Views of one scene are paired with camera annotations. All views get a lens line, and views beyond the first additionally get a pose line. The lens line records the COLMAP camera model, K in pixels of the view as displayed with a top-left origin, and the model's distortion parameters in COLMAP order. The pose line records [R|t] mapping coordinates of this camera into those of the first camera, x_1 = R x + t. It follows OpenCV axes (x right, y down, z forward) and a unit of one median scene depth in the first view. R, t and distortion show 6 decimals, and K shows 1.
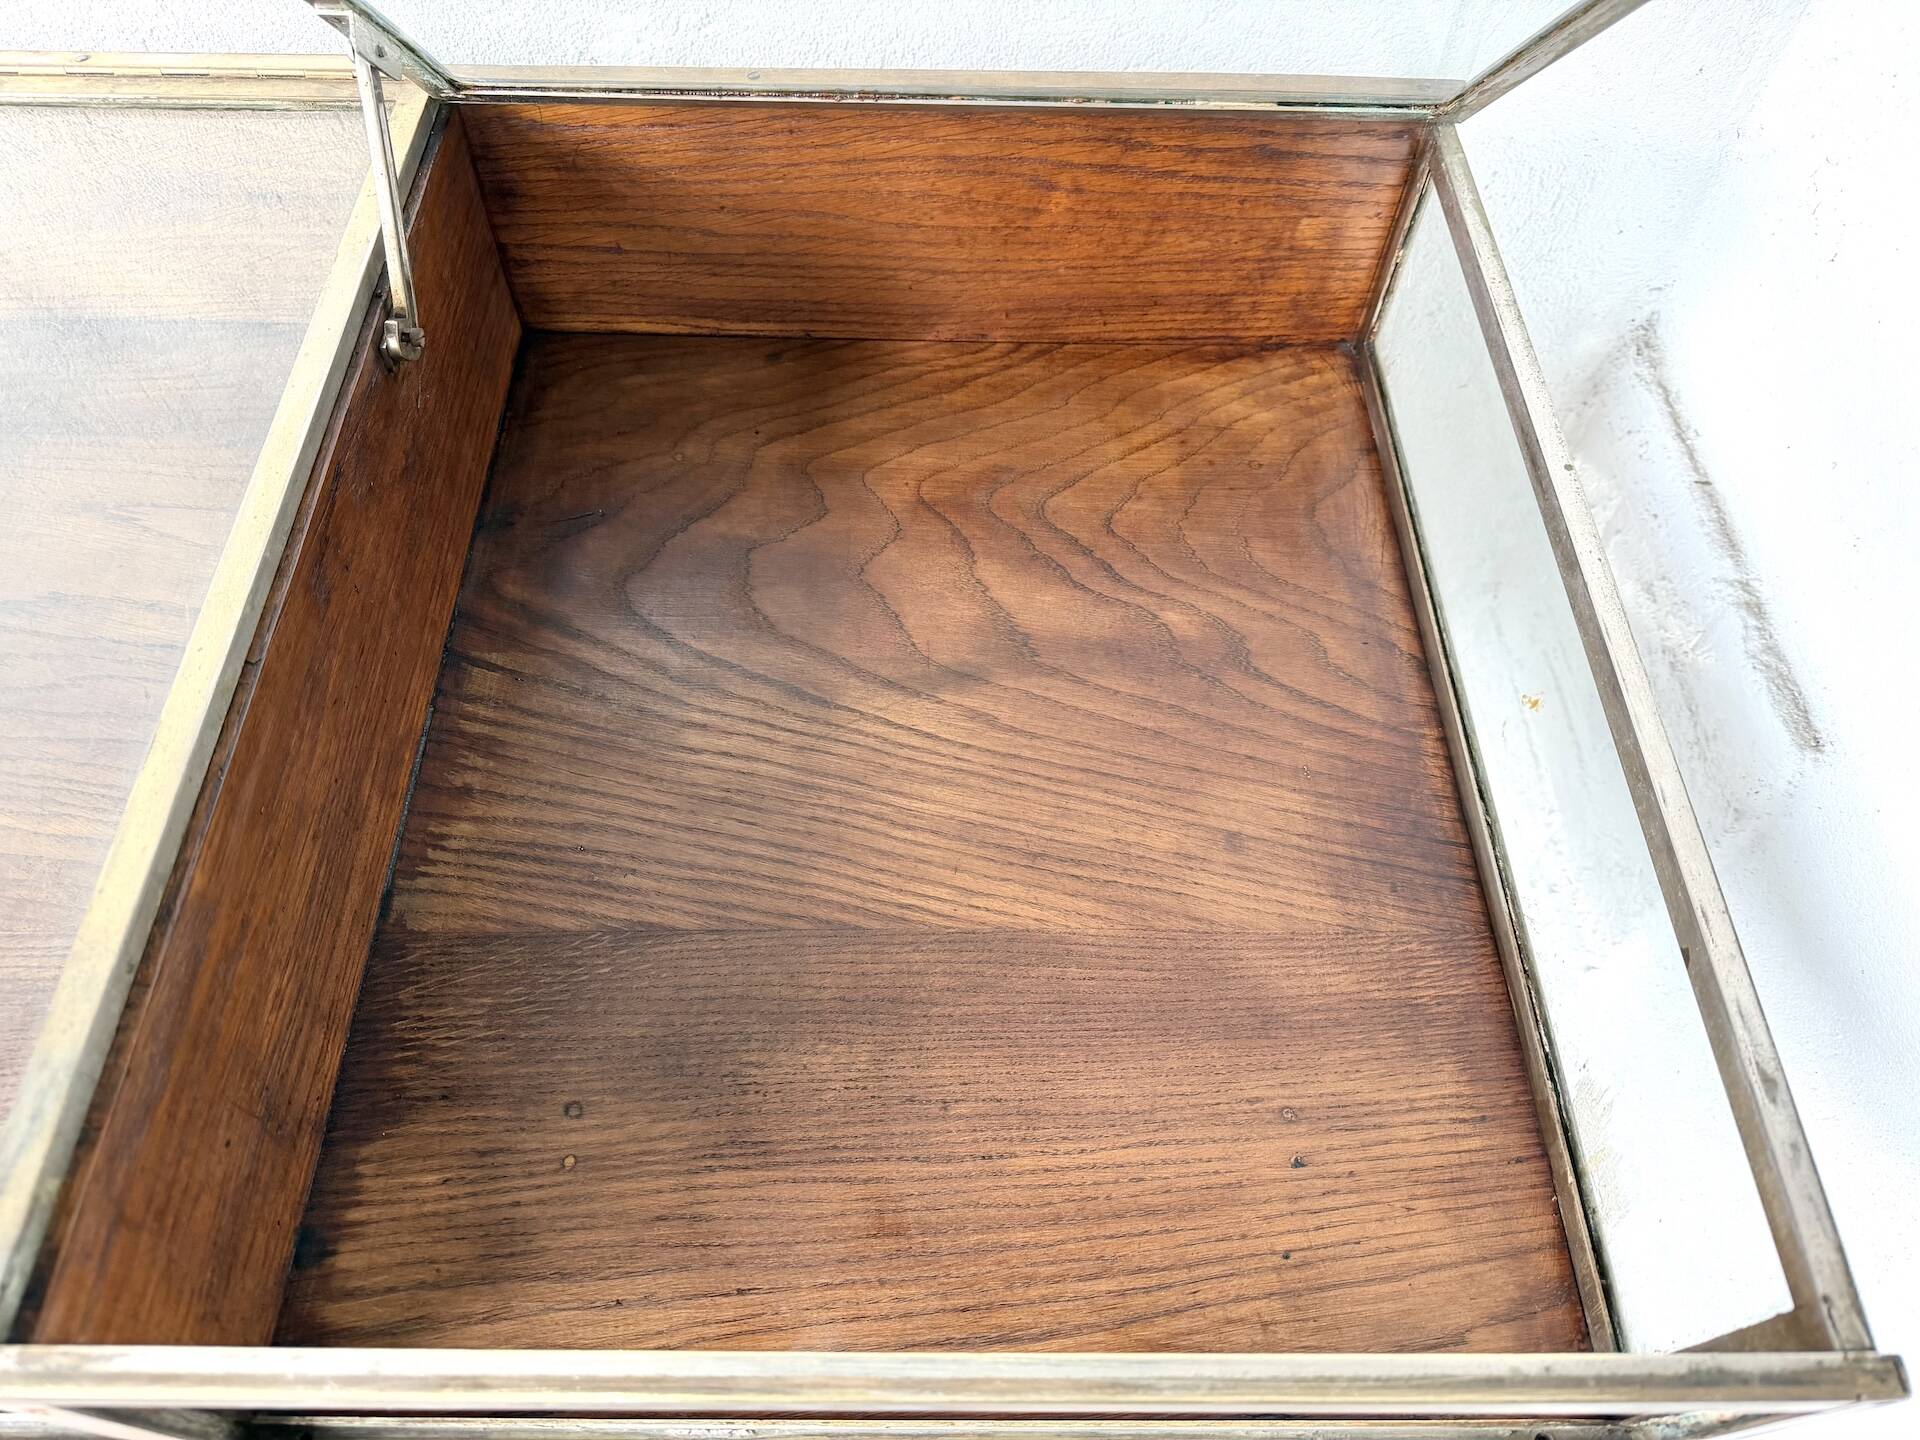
lens RADIAL K [[1369.5, 0, 976.5], [0, 1369.5, 737.6], [0, 0, 1]] dist [0.030085, -0.040515]
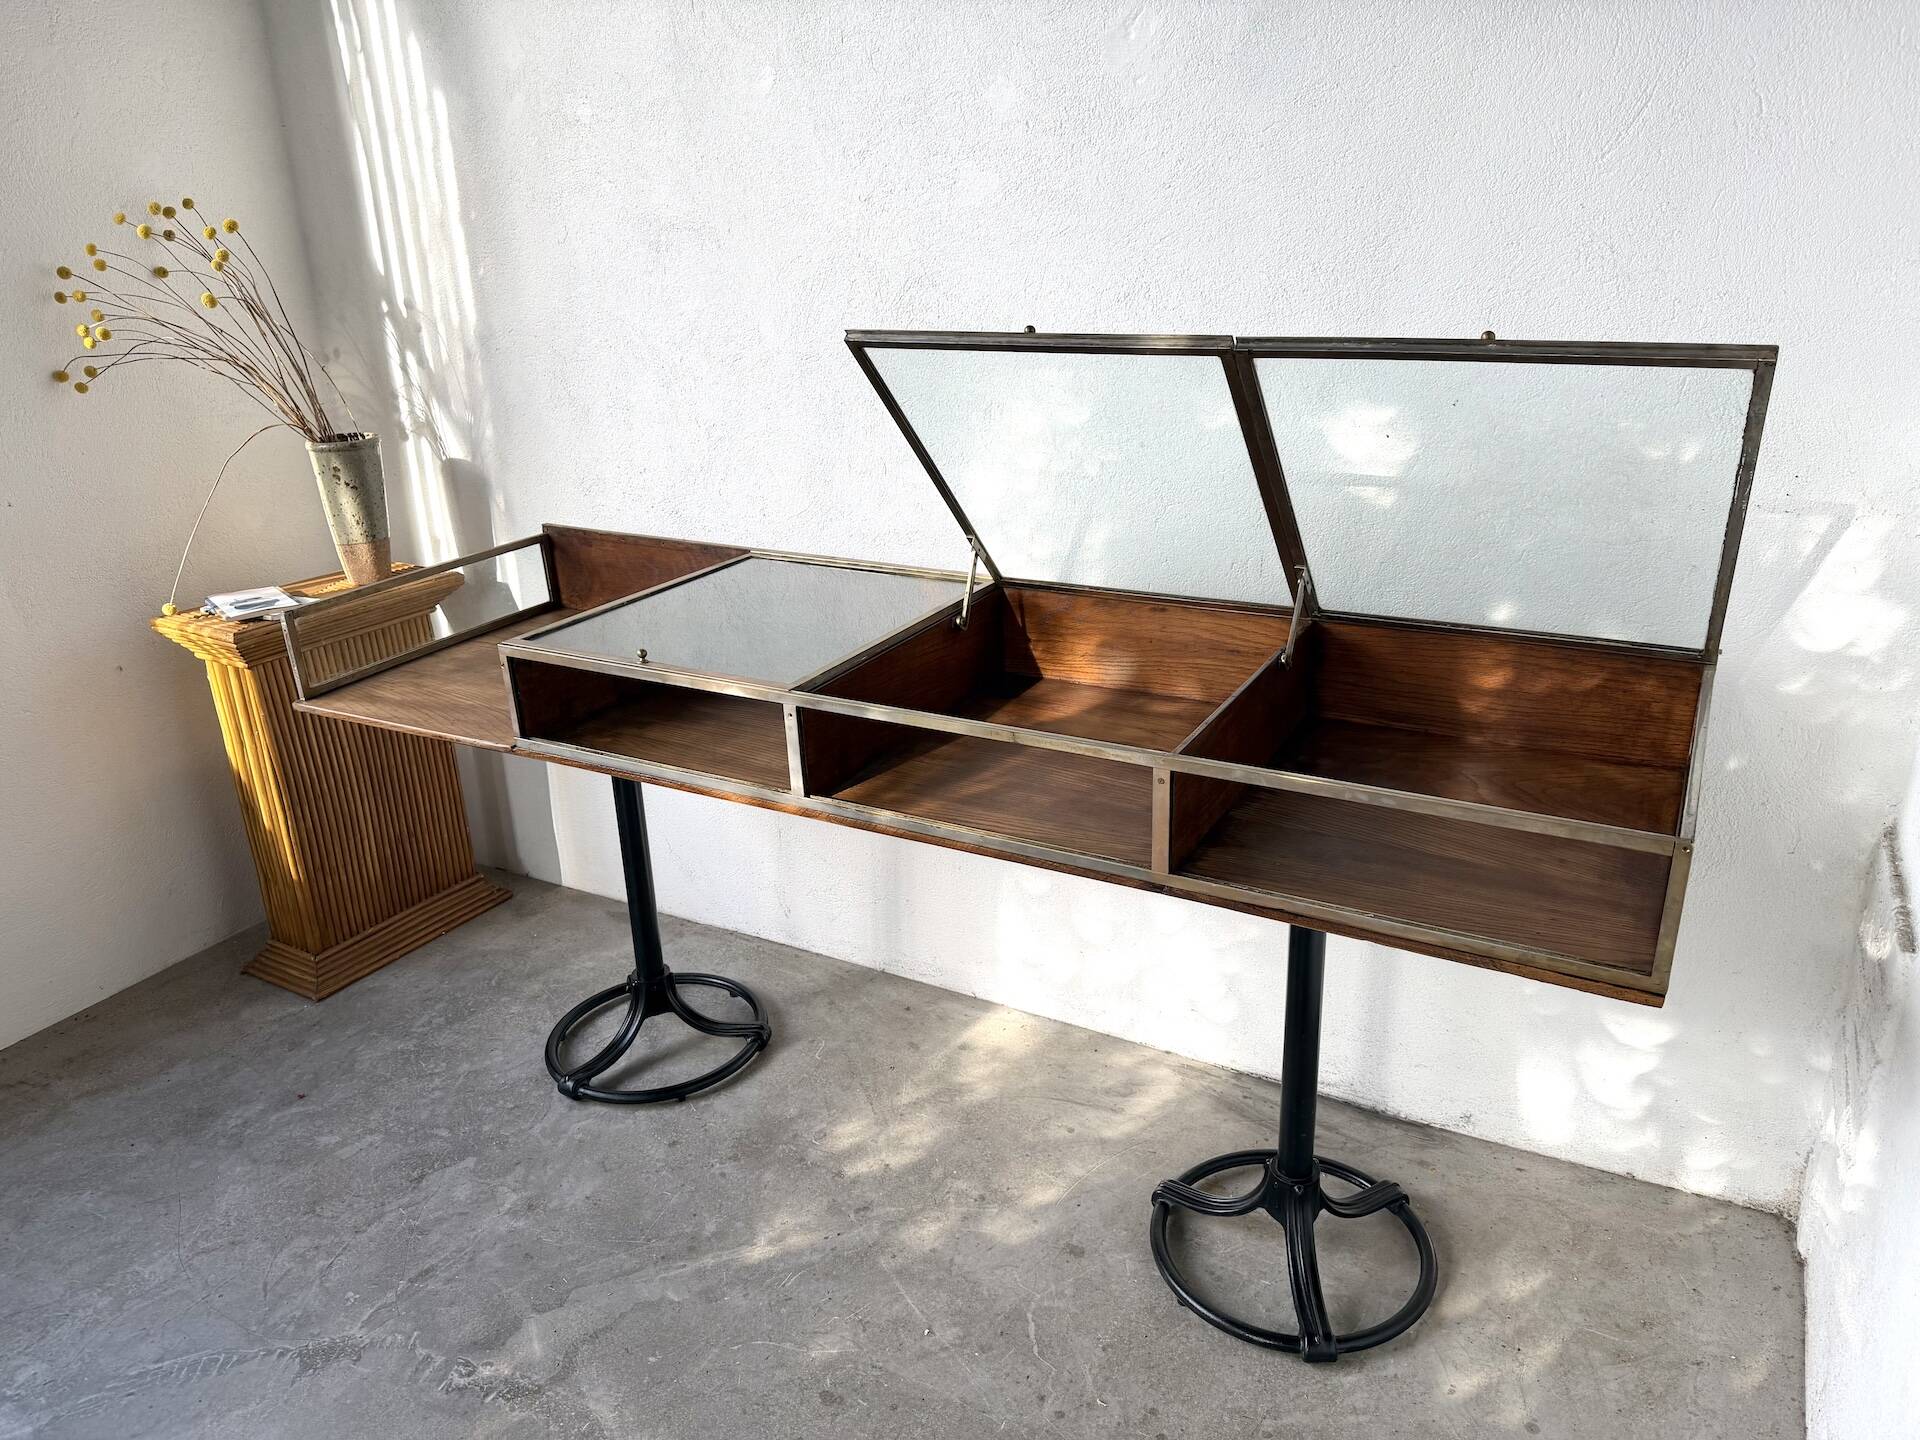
lens RADIAL K [[1369.5, 0, 953.2], [0, 1369.5, 722.7], [0, 0, 1]] dist [0.030085, -0.040515]
pose [[0.867147, 0.126779, -0.481647, 0.380375], [-0.381708, 0.790372, -0.479177, 1.407605], [0.319931, 0.599365, 0.733761, -1.249489]]
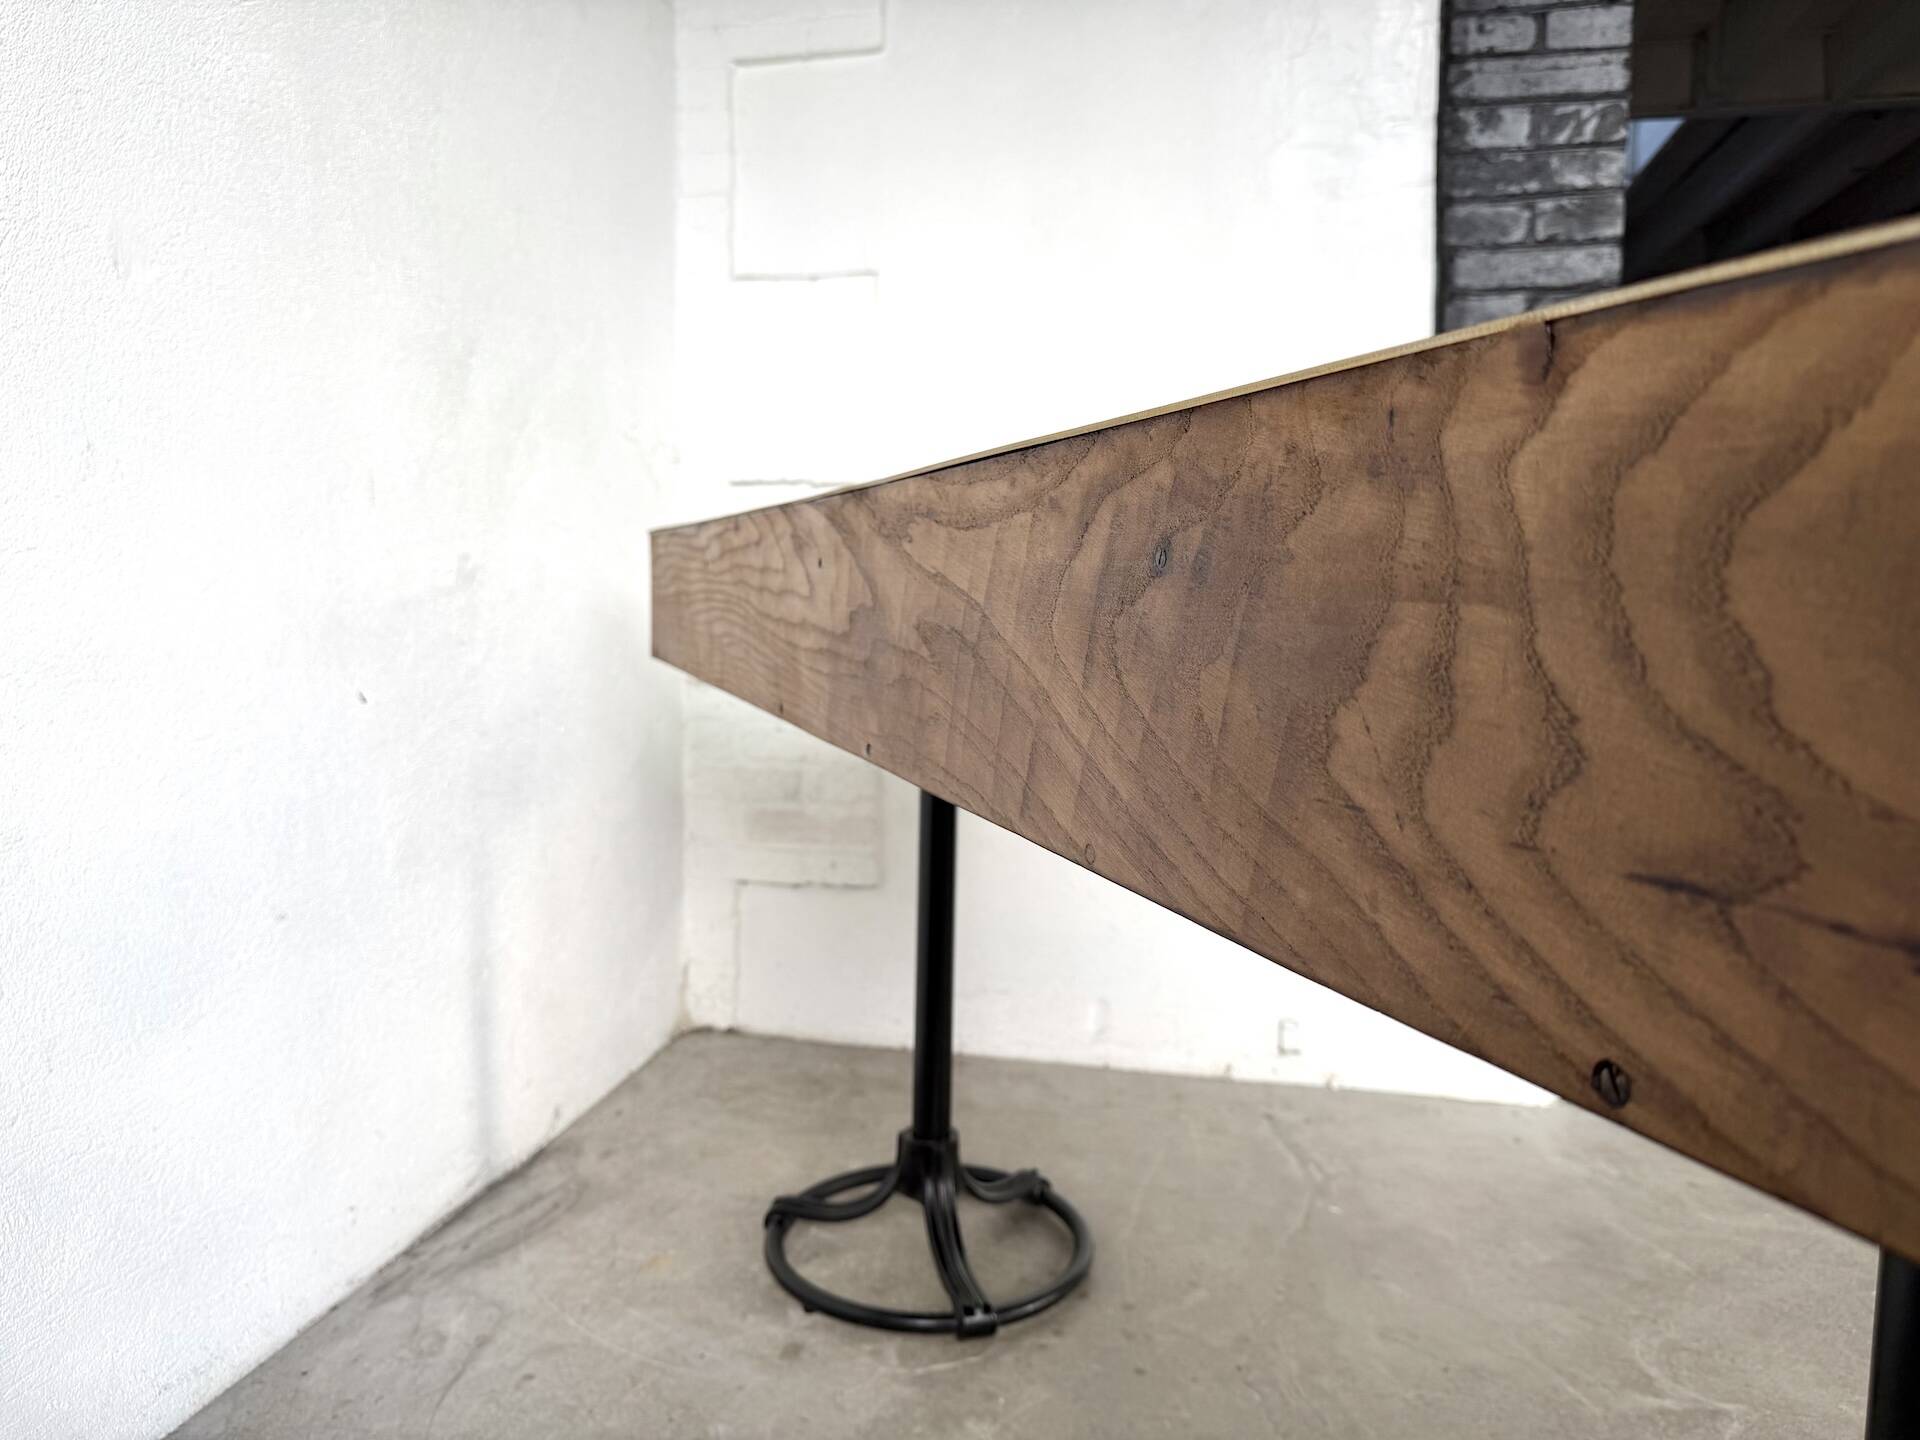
lens RADIAL K [[1369.5, 0, 958.1], [0, 1369.5, 724.1], [0, 0, 1]] dist [0.030085, -0.040515]
pose [[0.223005, -0.119878, 0.967418, -2.698120], [0.802694, 0.585692, -0.112457, 0.639485], [-0.553128, 0.801619, 0.226838, 0.300401]]
